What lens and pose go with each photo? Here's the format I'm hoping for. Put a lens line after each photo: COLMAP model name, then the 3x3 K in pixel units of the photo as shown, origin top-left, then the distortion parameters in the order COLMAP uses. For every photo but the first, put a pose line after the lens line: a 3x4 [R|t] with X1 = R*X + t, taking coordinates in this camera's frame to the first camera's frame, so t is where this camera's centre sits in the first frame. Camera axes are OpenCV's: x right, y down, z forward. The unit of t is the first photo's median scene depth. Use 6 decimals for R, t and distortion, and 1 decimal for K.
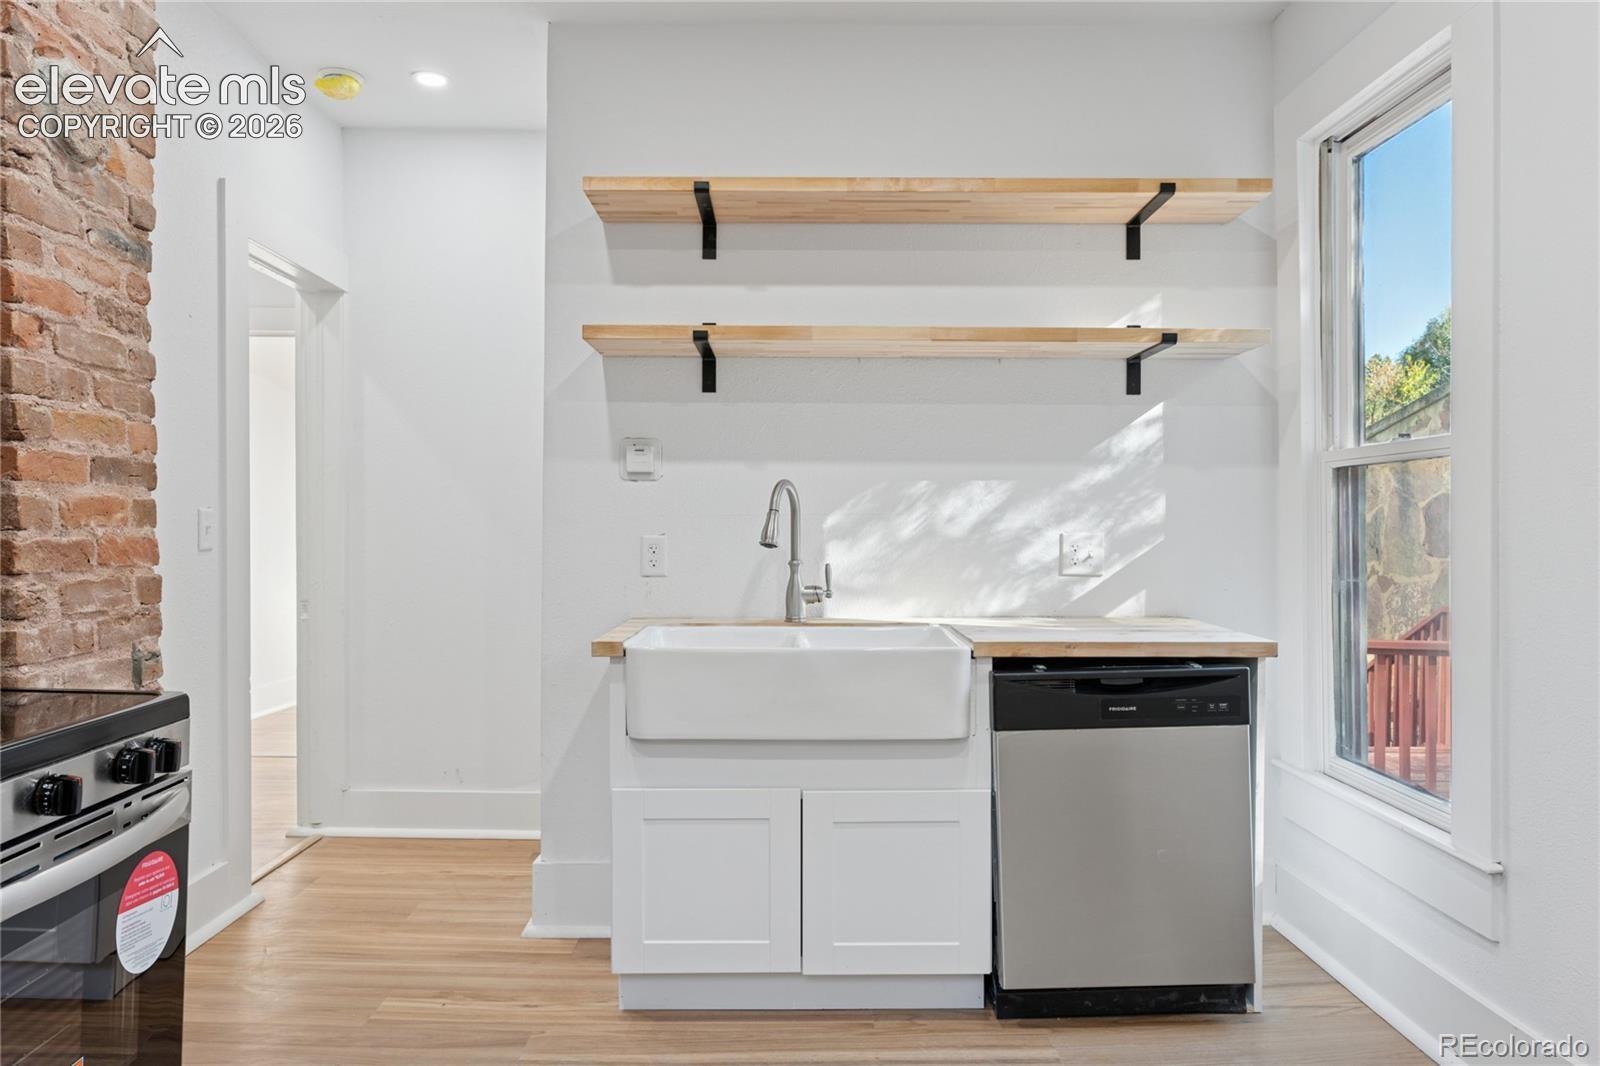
lens RADIAL K [[1129.6, 0, 798.1], [0, 1129.6, 541.2], [0, 0, 1]] dist [0.002572, 0.001039]
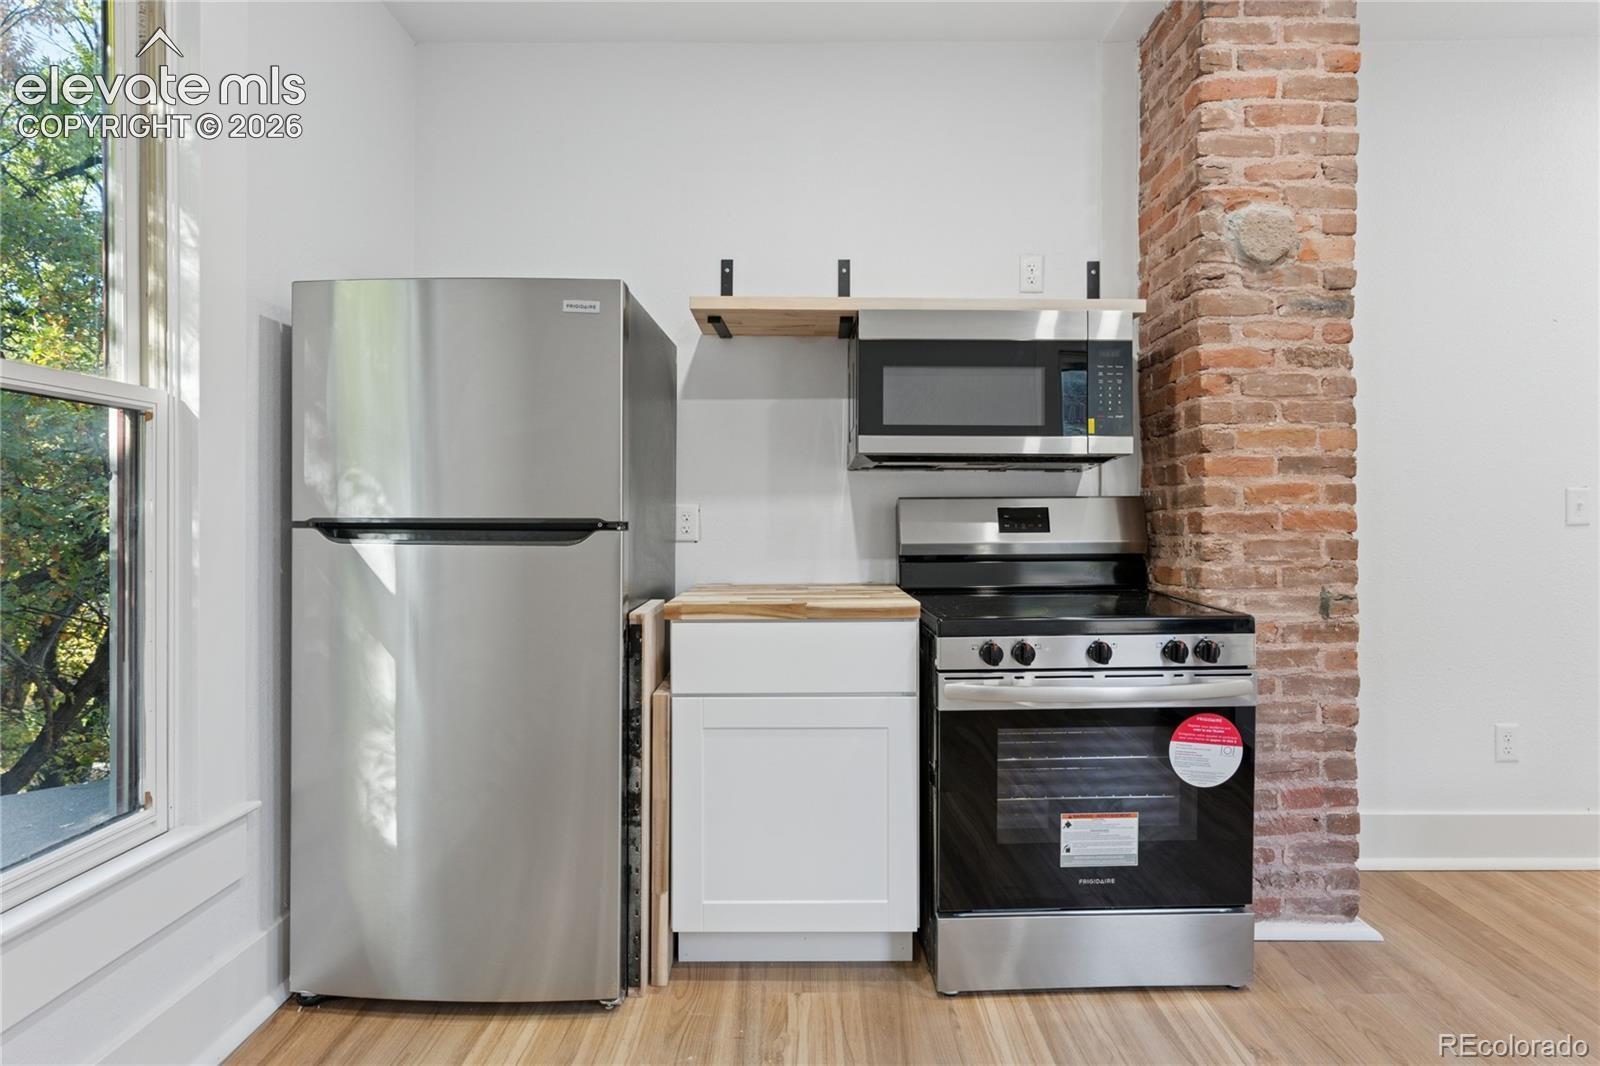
lens RADIAL K [[879.5, 0, 801.1], [0, 879.5, 525.6], [0, 0, 1]] dist [-0.000064, 0.000166]
pose [[0.003291, -0.004179, -0.999986, 0.539767], [-0.007064, 0.999966, -0.004202, 0.025044], [0.999970, 0.007078, 0.003261, 0.365850]]
